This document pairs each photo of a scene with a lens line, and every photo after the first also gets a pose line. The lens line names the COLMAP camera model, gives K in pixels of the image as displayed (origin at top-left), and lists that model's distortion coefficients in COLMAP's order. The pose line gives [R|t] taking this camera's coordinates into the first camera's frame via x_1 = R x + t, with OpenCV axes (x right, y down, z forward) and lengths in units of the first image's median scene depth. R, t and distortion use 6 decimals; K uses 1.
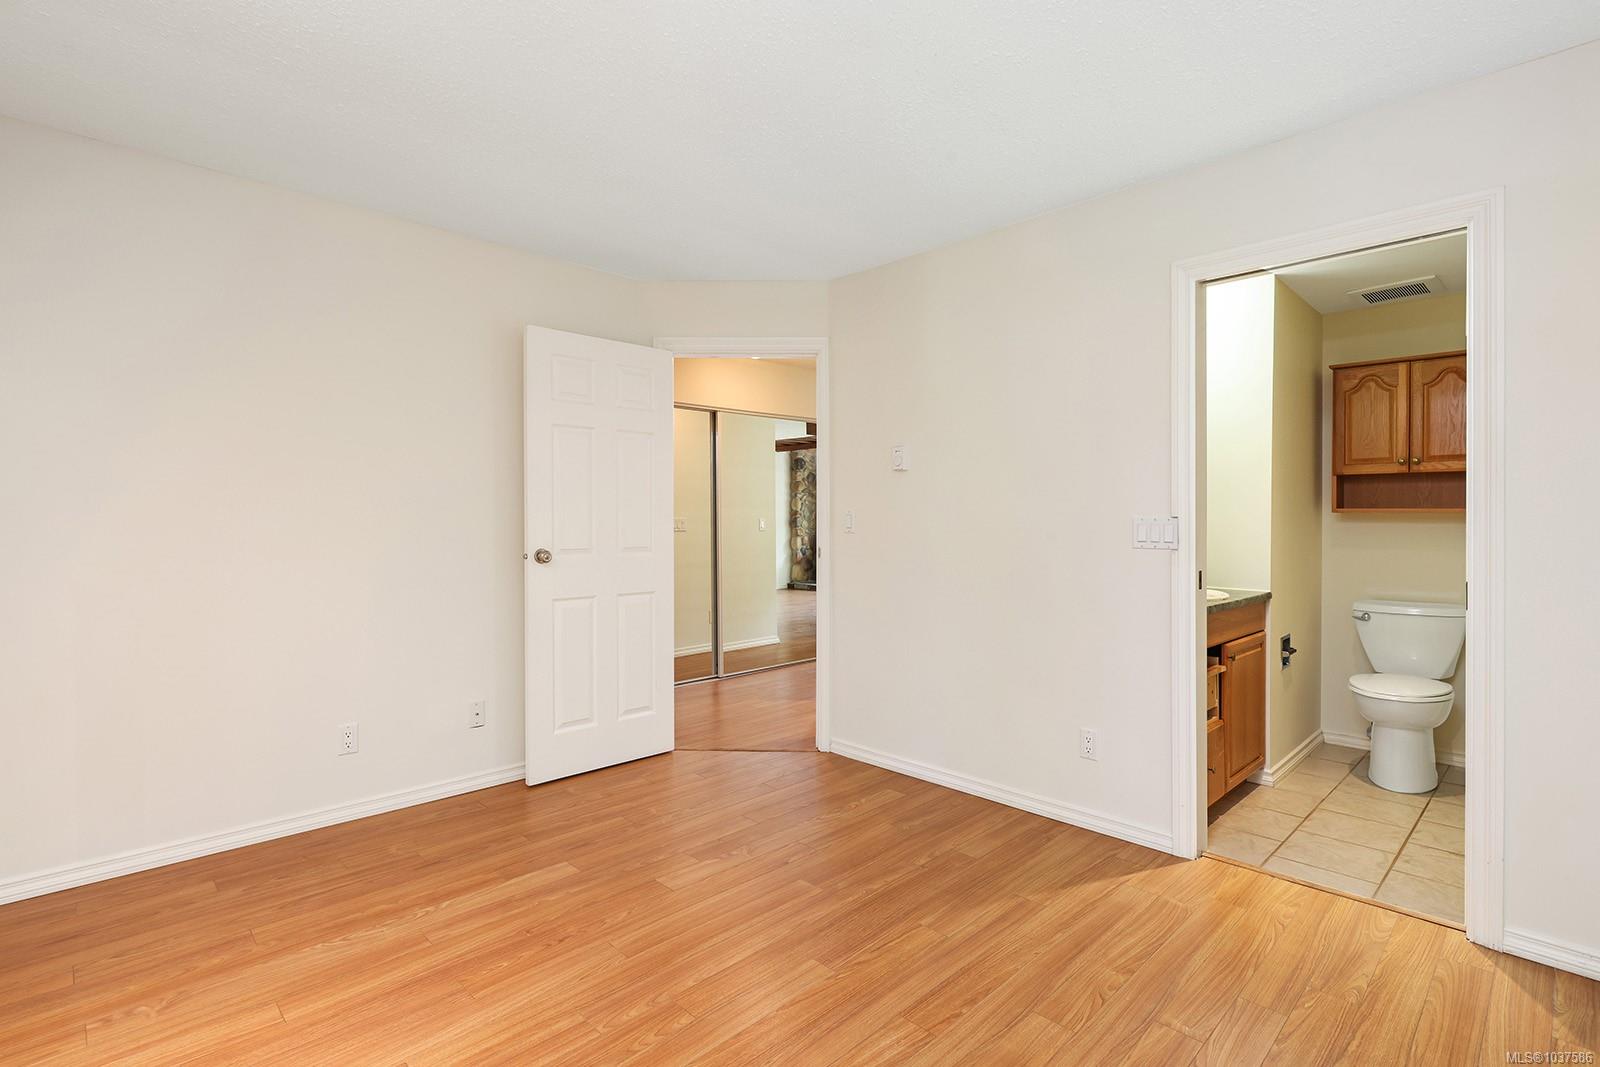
lens RADIAL K [[753.7, 0, 807.9], [0, 753.7, 518.7], [0, 0, 1]] dist [-0.009223, 0.001089]
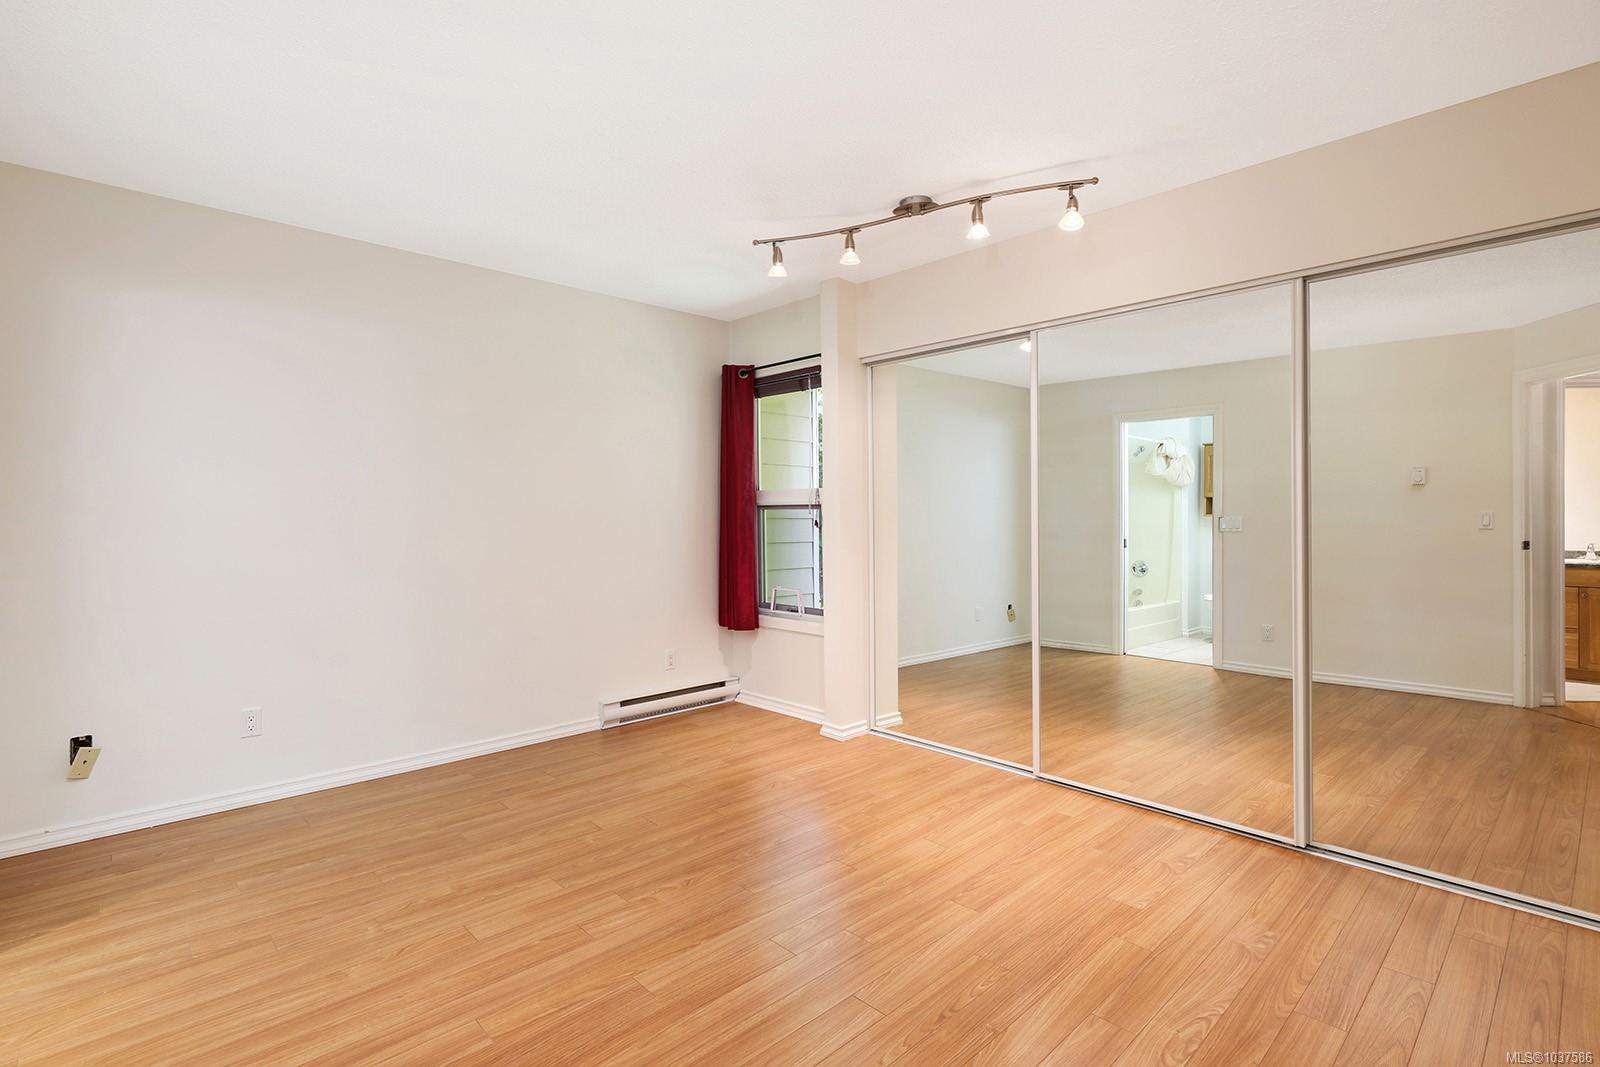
lens RADIAL K [[753.7, 0, 803.9], [0, 753.7, 526.0], [0, 0, 1]] dist [-0.009223, 0.001089]
pose [[-0.999868, -0.000367, 0.016231, -0.206143], [-0.000283, 0.999986, 0.005212, 0.012579], [-0.016232, 0.005206, -0.999855, 2.019328]]
